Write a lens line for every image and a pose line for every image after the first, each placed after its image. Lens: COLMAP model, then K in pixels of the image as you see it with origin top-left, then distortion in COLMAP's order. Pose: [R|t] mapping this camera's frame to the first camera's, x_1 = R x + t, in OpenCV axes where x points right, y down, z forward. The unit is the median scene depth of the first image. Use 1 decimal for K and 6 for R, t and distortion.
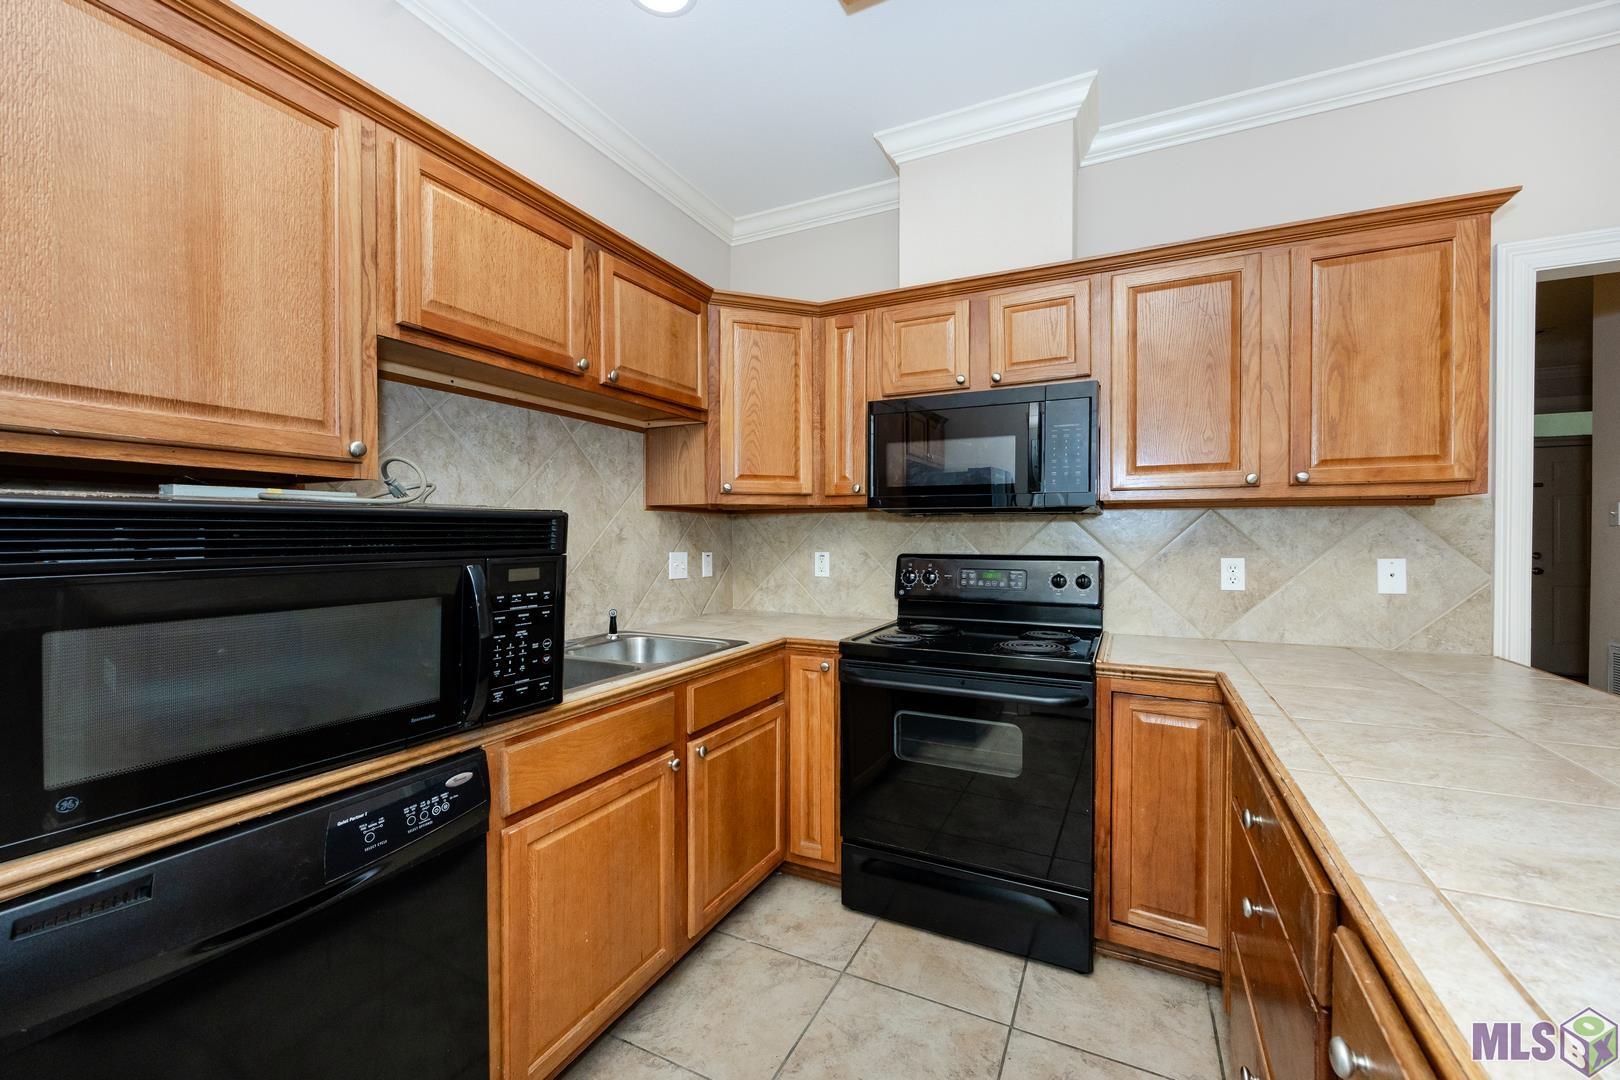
lens RADIAL K [[638.2, 0, 835.4], [0, 638.2, 540.5], [0, 0, 1]] dist [-0.001319, -0.000114]
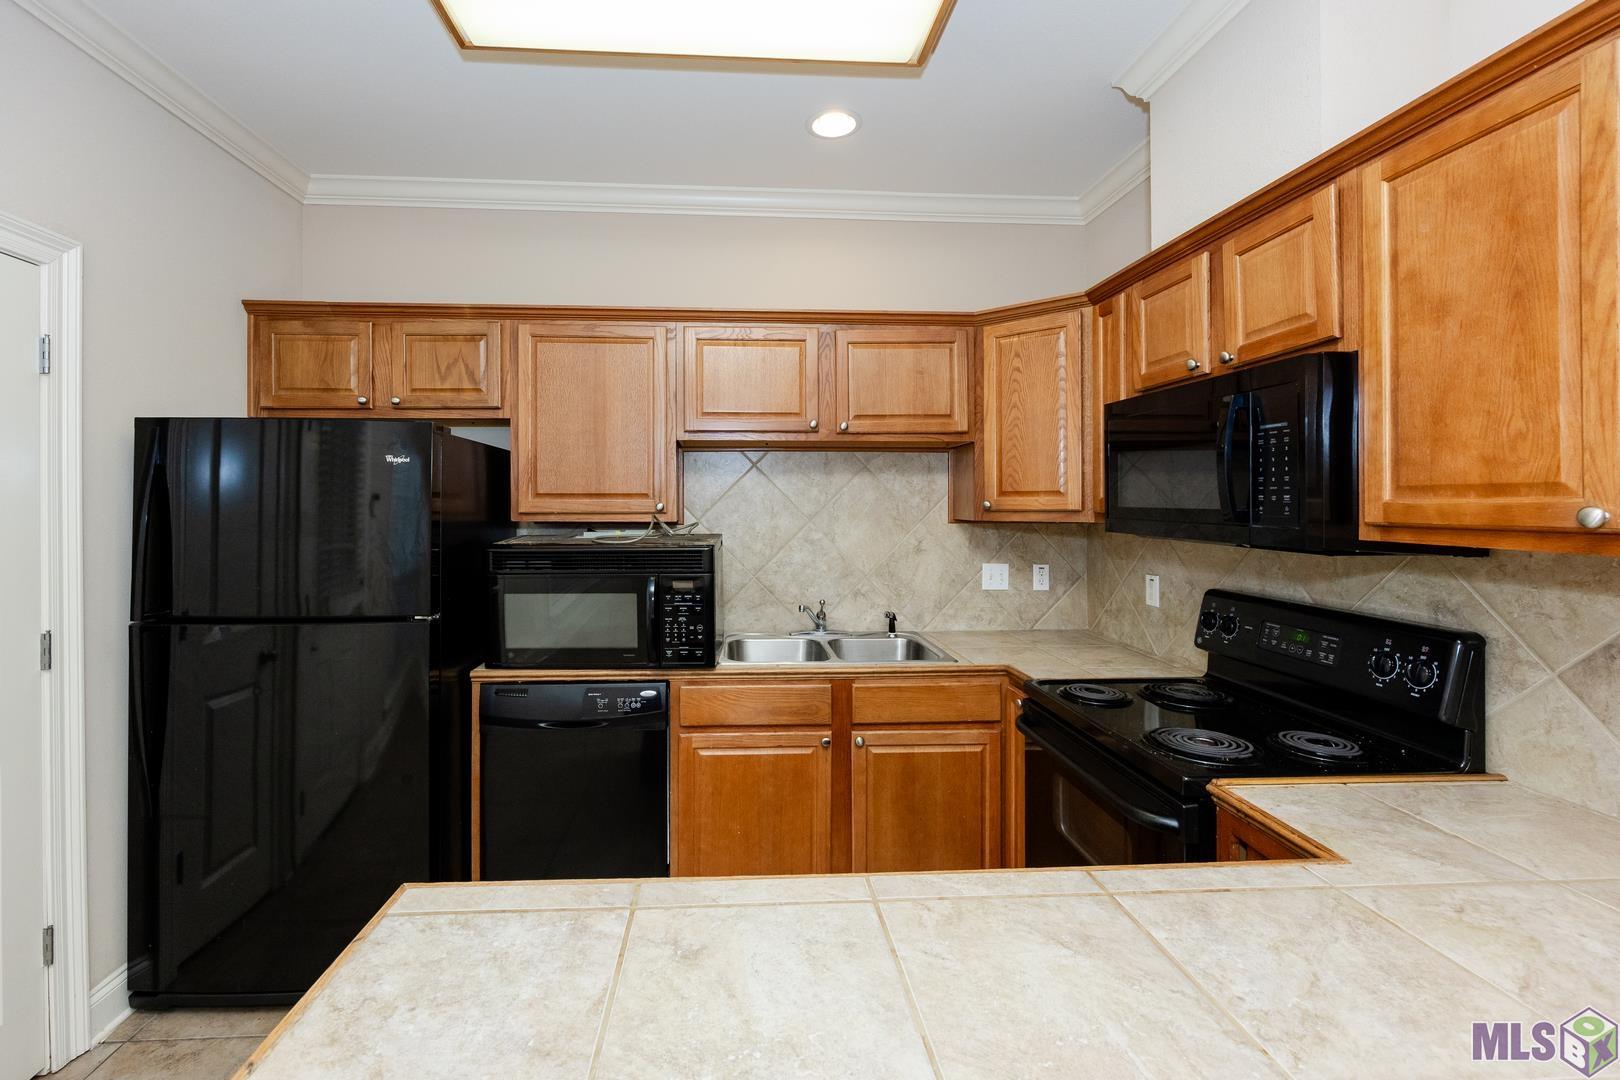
lens RADIAL K [[740.0, 0, 759.8], [0, 740.0, 497.8], [0, 0, 1]] dist [-0.005034, -0.000042]
pose [[0.447932, -0.003130, -0.894062, 0.874384], [-0.004441, 0.999974, -0.005726, -0.106800], [0.894057, 0.006535, 0.447906, 0.196672]]
